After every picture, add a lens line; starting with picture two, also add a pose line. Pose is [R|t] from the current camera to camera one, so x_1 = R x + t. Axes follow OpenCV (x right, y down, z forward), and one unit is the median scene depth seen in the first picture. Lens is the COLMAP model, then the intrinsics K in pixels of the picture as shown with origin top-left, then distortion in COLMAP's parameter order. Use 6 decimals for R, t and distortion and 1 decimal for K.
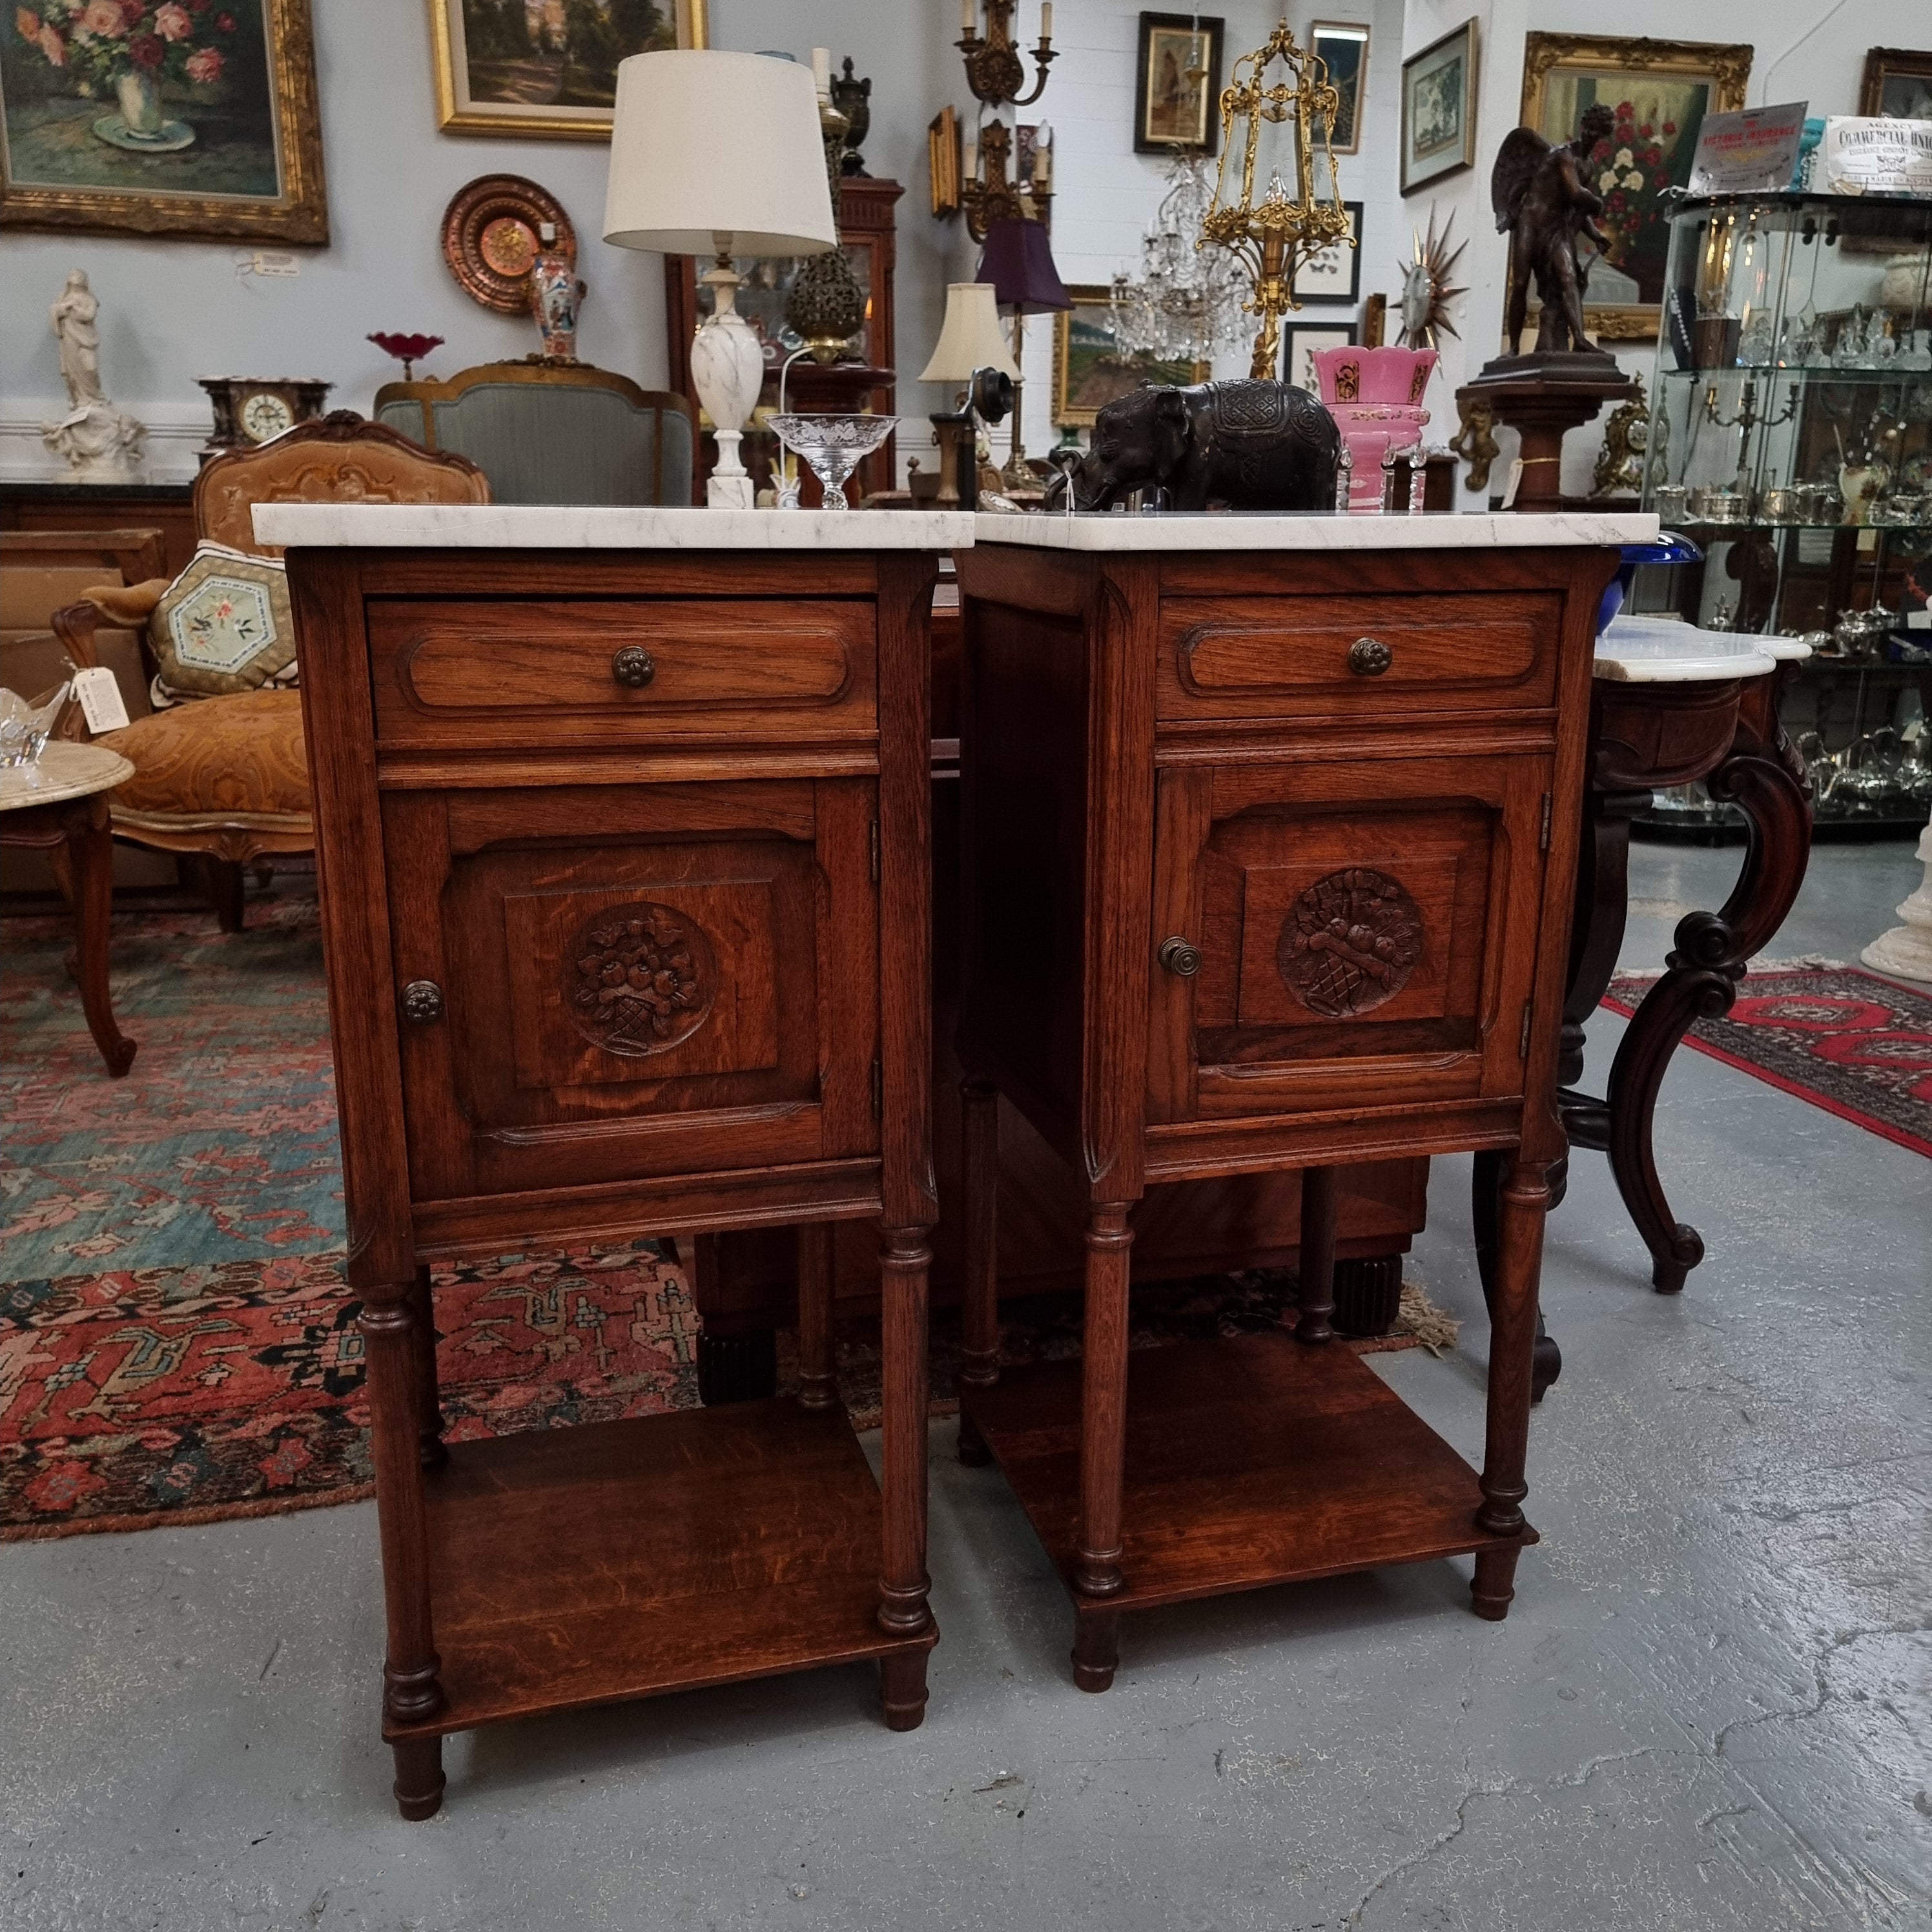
lens RADIAL K [[1782.5, 0, 990.9], [0, 1782.5, 959.0], [0, 0, 1]] dist [0.077094, -0.056538]
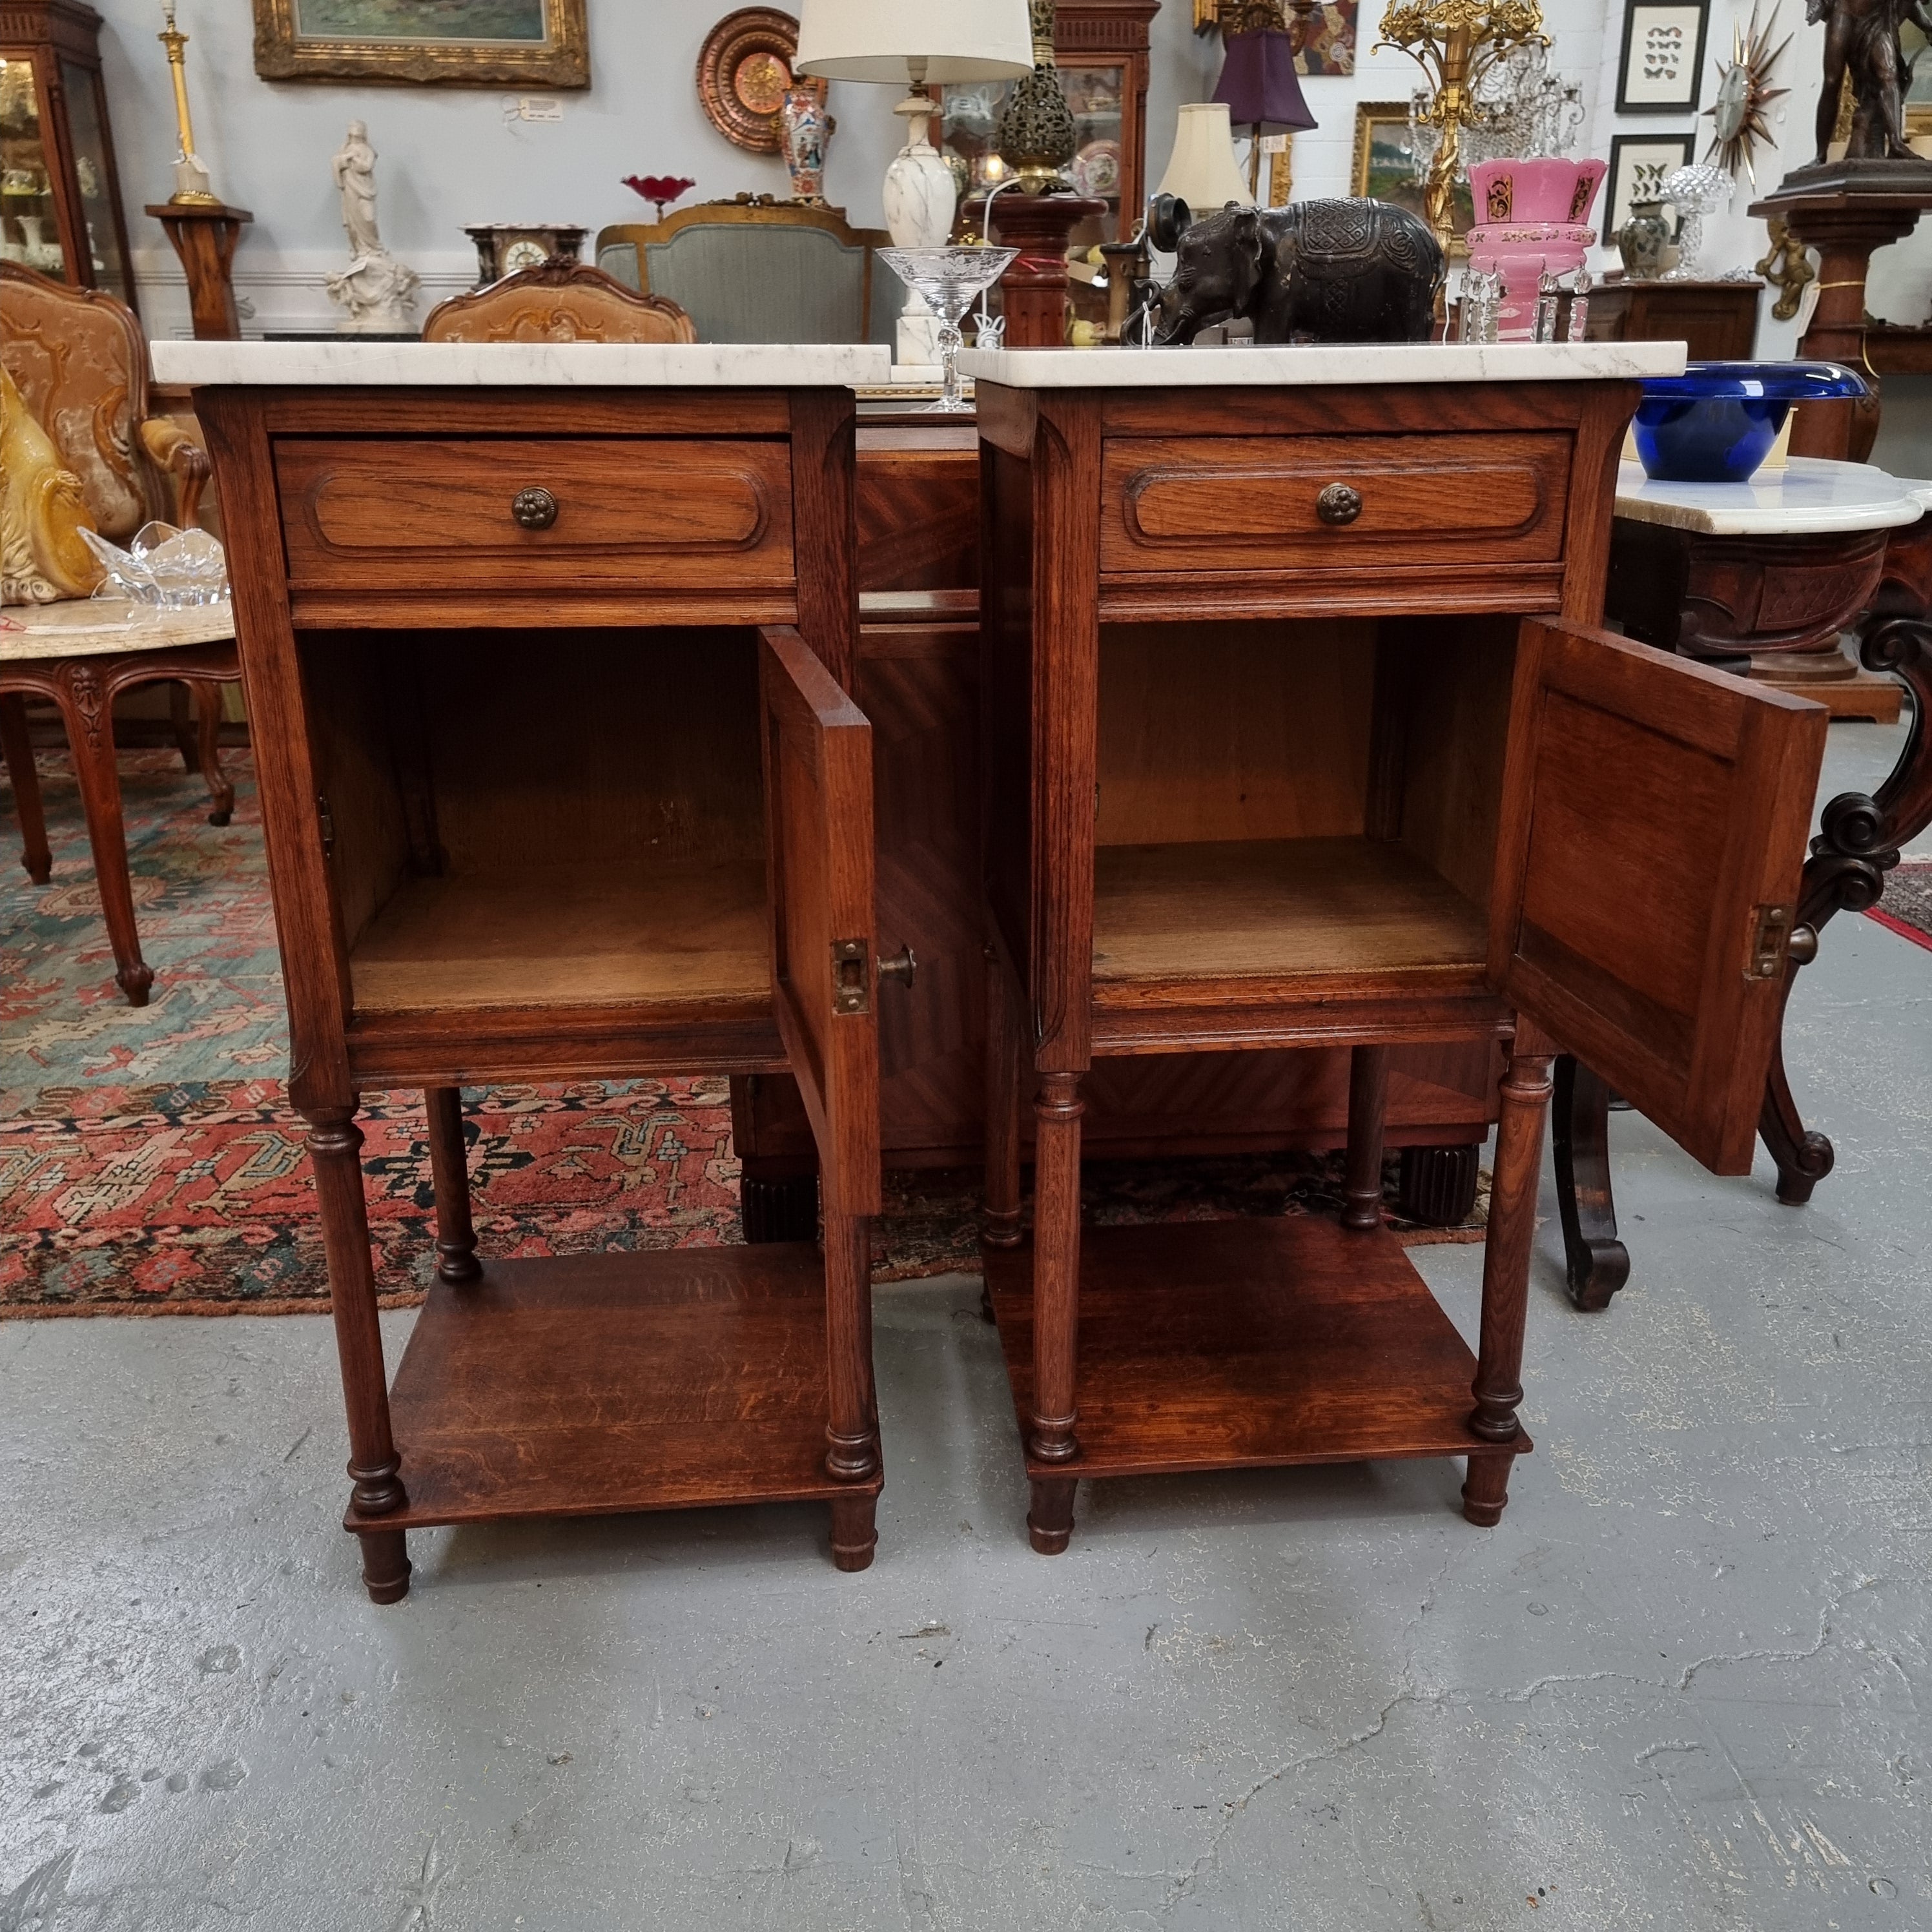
lens RADIAL K [[1774.4, 0, 981.7], [0, 1774.4, 952.9], [0, 0, 1]] dist [0.087818, -0.074204]
pose [[0.984594, 0.048510, -0.167992, 0.183476], [-0.035334, 0.996124, 0.080551, -0.005657], [0.171249, -0.073374, 0.982492, 0.042902]]
